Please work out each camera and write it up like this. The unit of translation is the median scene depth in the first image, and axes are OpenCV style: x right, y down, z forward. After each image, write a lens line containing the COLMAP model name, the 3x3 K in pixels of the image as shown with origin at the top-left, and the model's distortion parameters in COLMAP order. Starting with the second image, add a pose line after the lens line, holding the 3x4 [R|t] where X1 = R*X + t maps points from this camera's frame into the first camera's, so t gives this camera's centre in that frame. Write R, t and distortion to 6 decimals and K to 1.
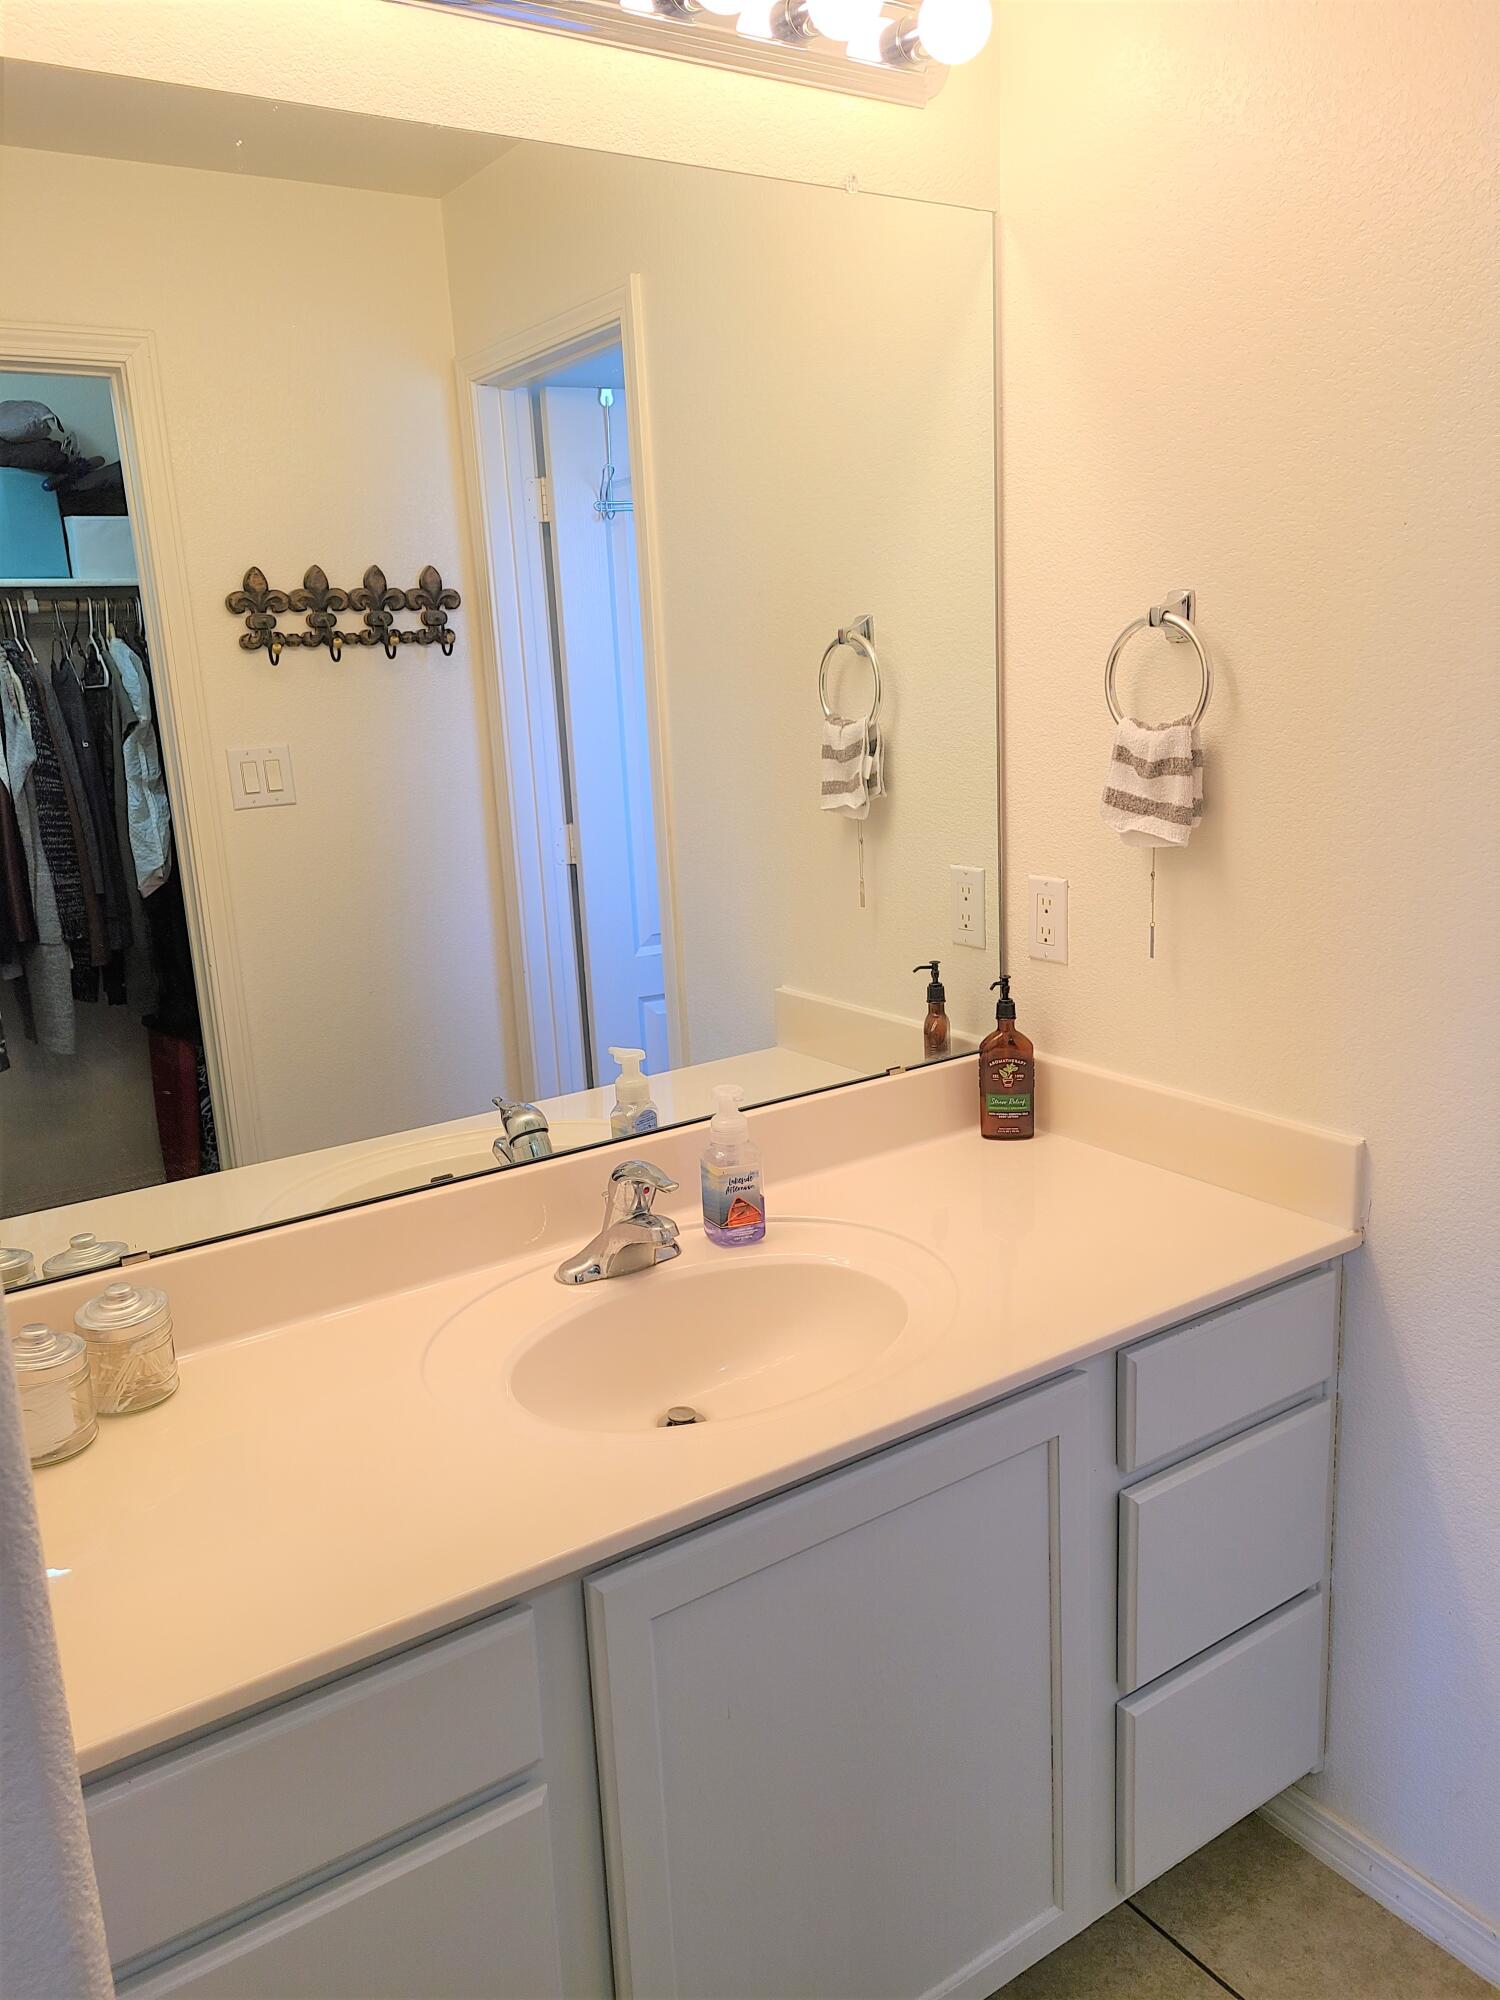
lens RADIAL K [[1504.8, 0, 750.0], [0, 1504.8, 1000.0], [0, 0, 1]] dist [0.063391, -0.053929]
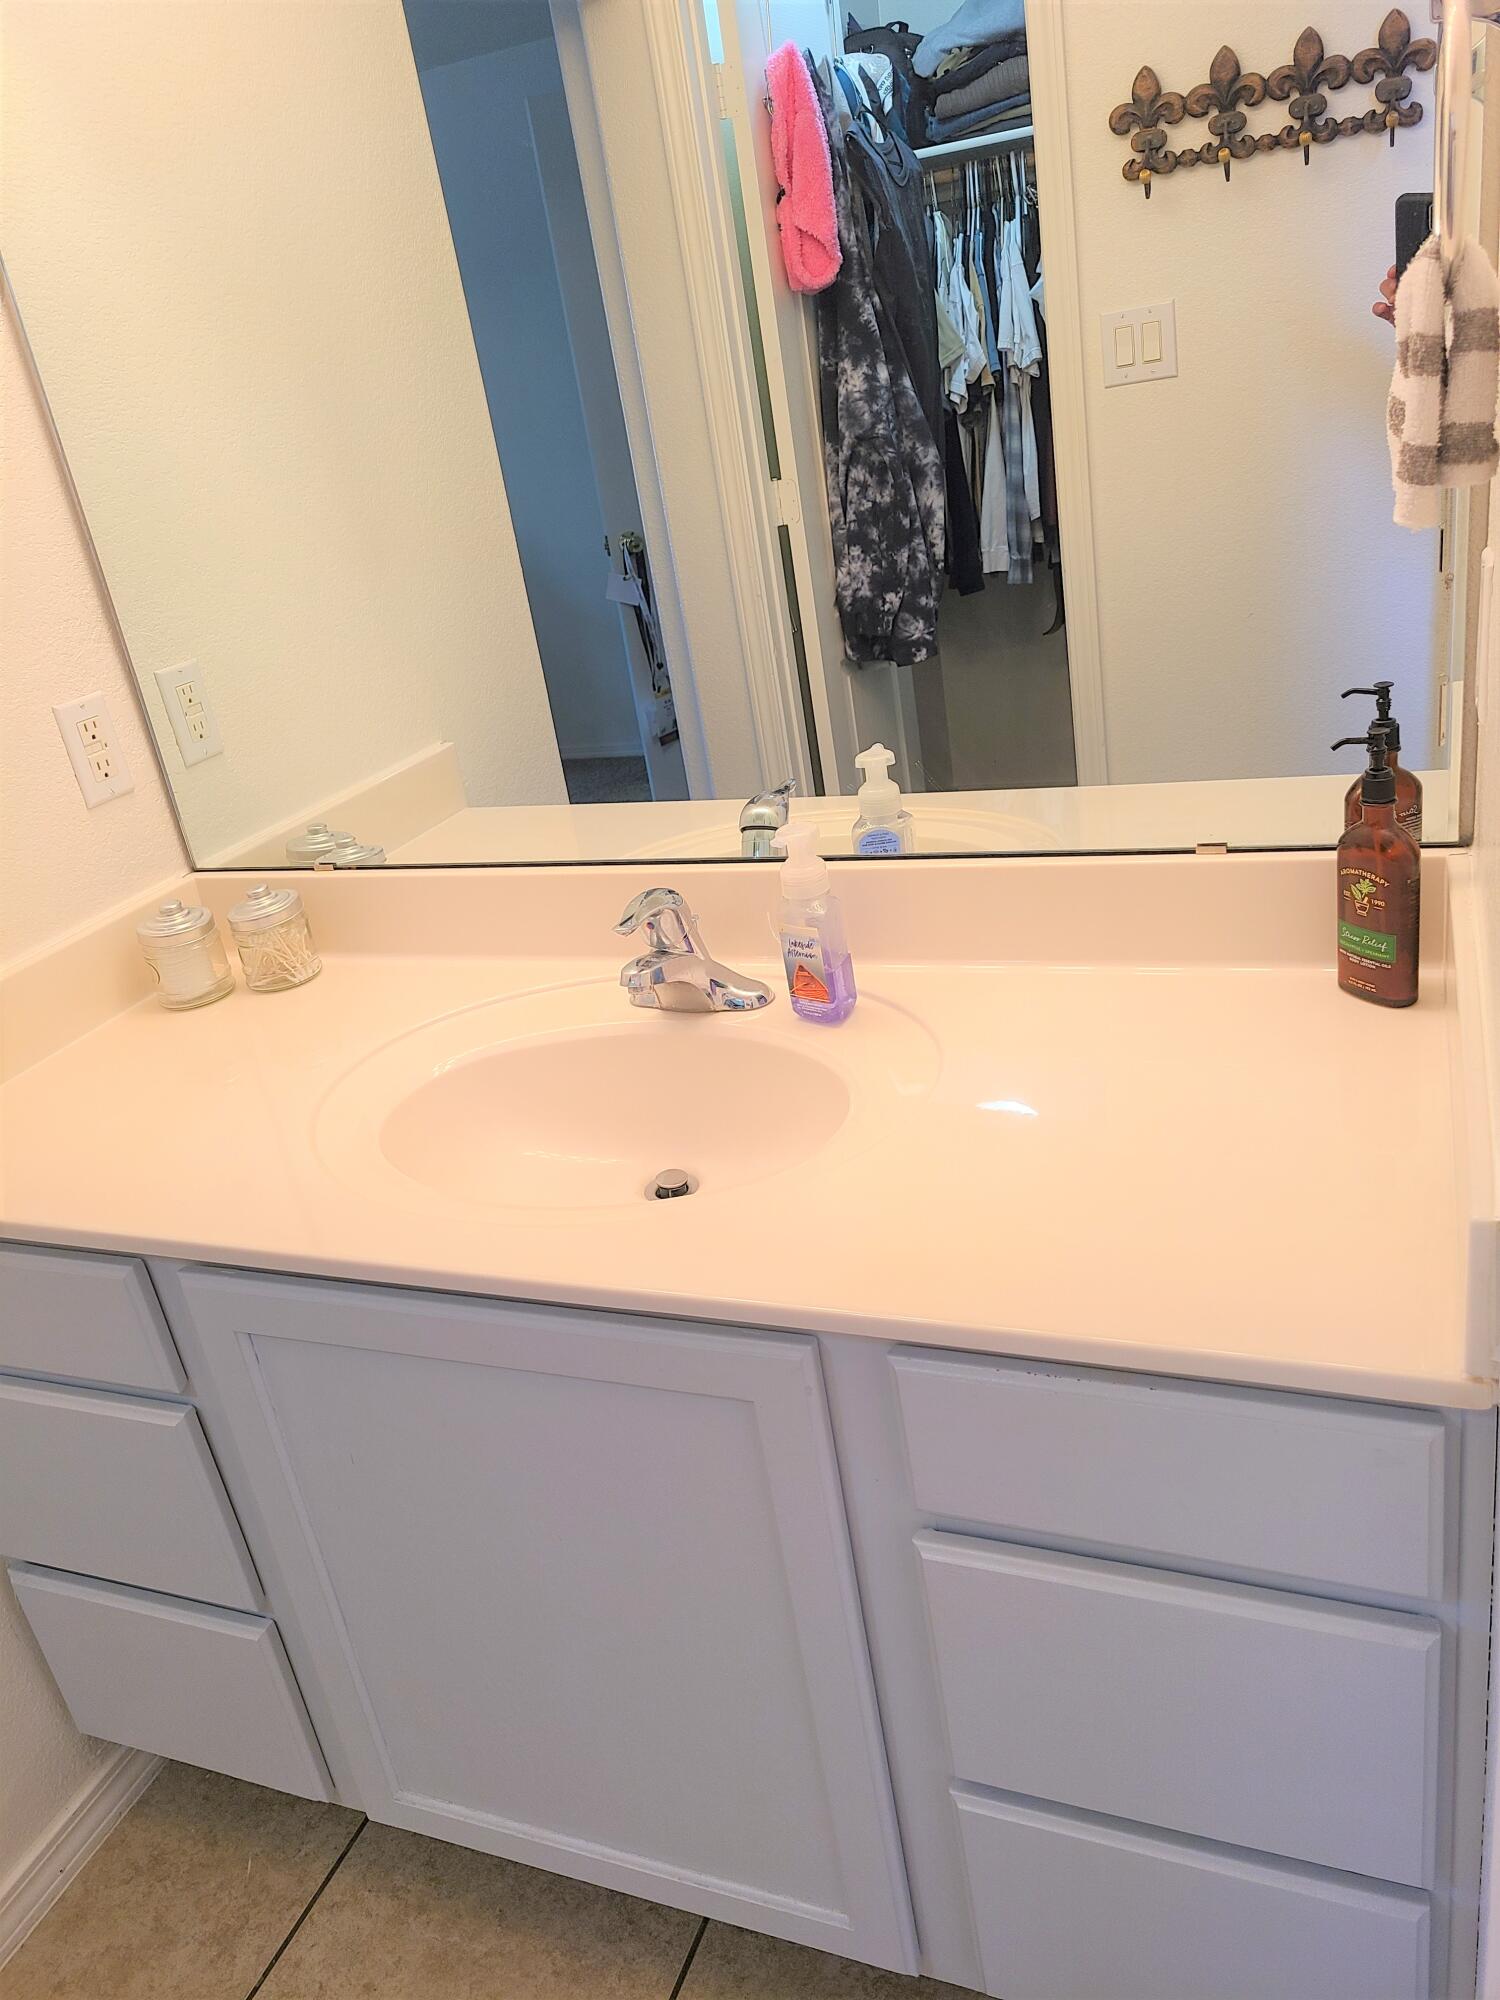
lens RADIAL K [[1494.7, 0, 750.0], [0, 1494.7, 1000.0], [0, 0, 1]] dist [0.050285, -0.035196]
pose [[0.558901, 0.298342, -0.773706, 0.484914], [-0.060461, 0.945215, 0.320801, -0.084046], [0.827027, -0.132516, 0.546320, 0.444322]]
